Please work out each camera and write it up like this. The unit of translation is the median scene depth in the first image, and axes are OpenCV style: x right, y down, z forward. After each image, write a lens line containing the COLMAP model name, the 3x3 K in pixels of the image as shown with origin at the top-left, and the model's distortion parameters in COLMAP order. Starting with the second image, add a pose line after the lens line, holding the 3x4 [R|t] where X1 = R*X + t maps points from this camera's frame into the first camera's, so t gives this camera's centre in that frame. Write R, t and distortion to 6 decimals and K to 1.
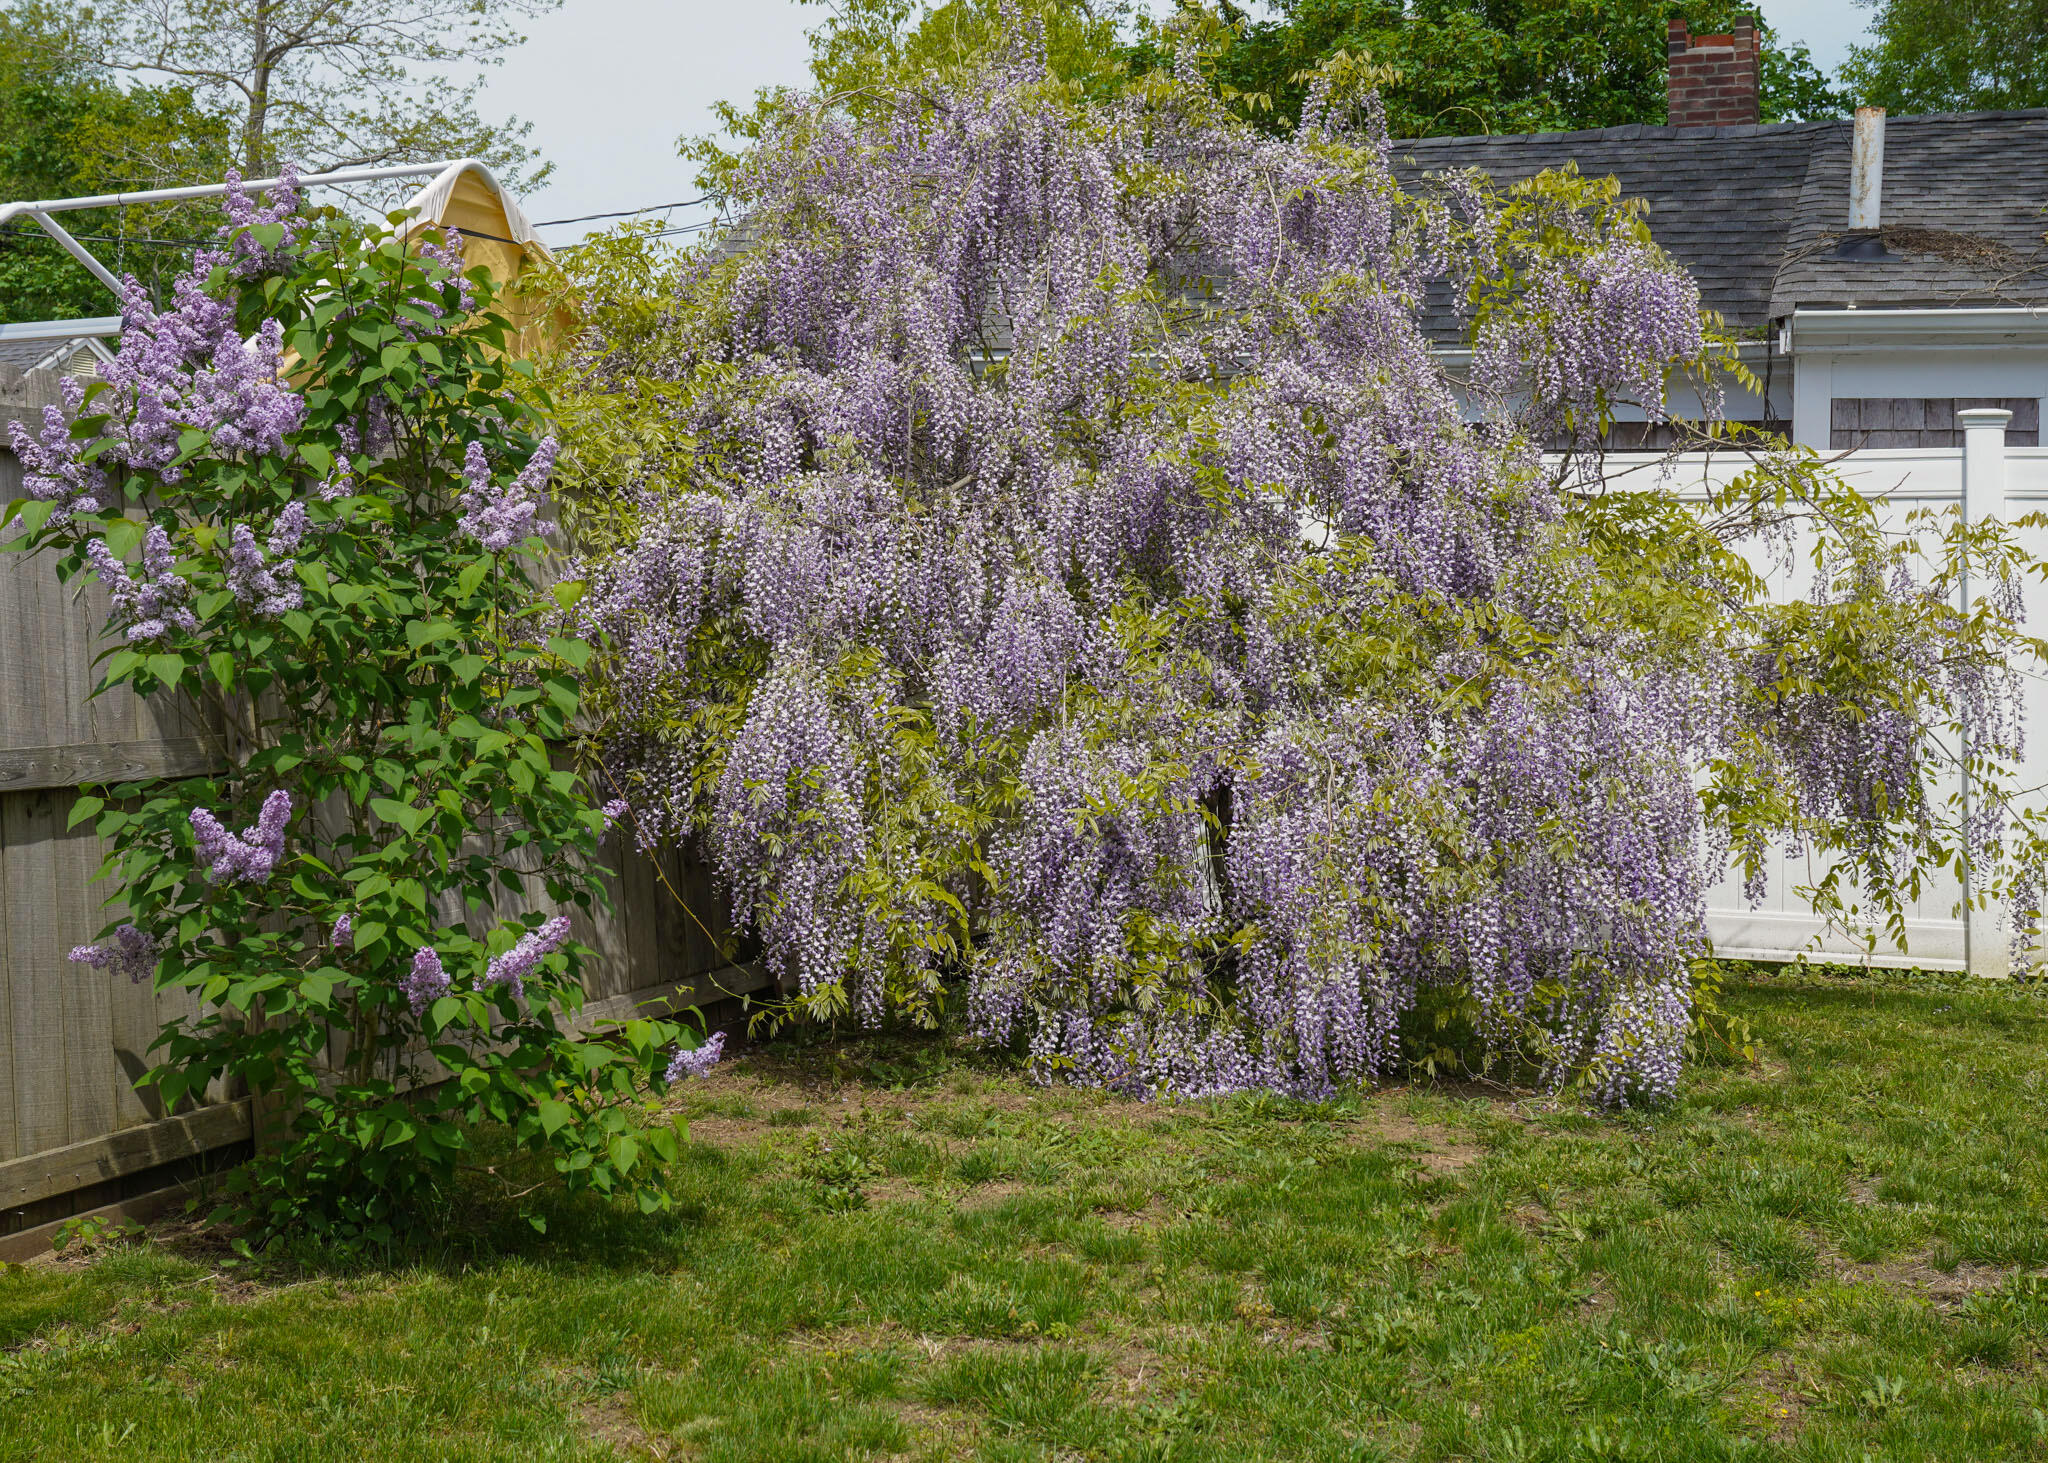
lens RADIAL K [[2490.2, 0, 1024.0], [0, 2490.2, 731.5], [0, 0, 1]] dist [-0.023572, -0.043134]
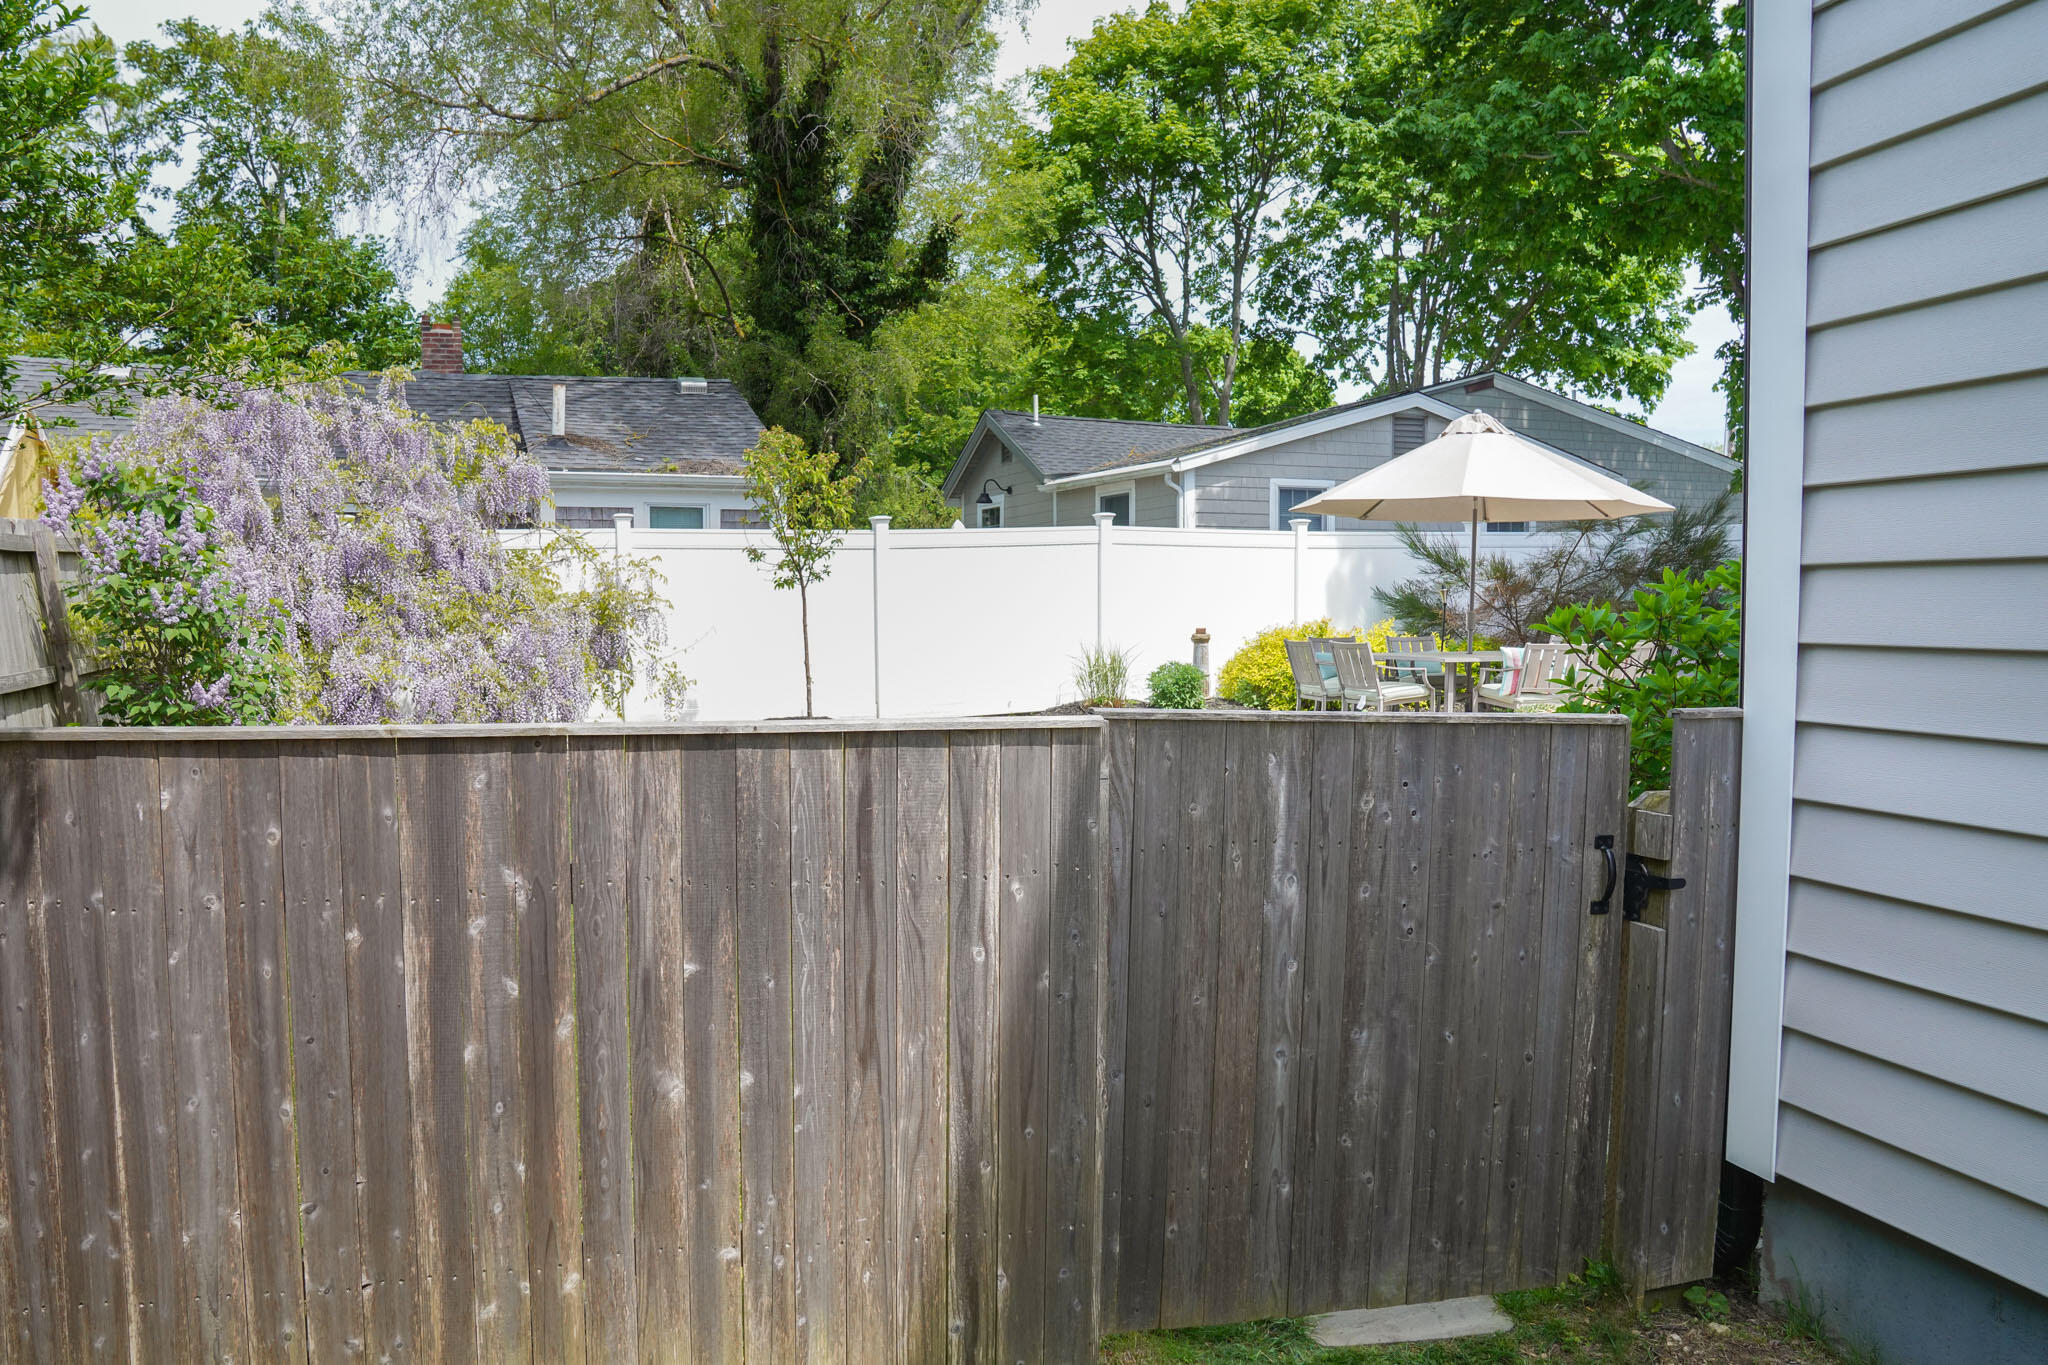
lens RADIAL K [[1437.5, 0, 1024.0], [0, 1437.5, 682.5], [0, 0, 1]] dist [0.000241, -0.000181]
pose [[0.726117, -0.064080, 0.684579, -0.396485], [0.047738, 0.997943, 0.042778, 0.002704], [-0.685912, 0.001618, 0.727683, -0.436949]]
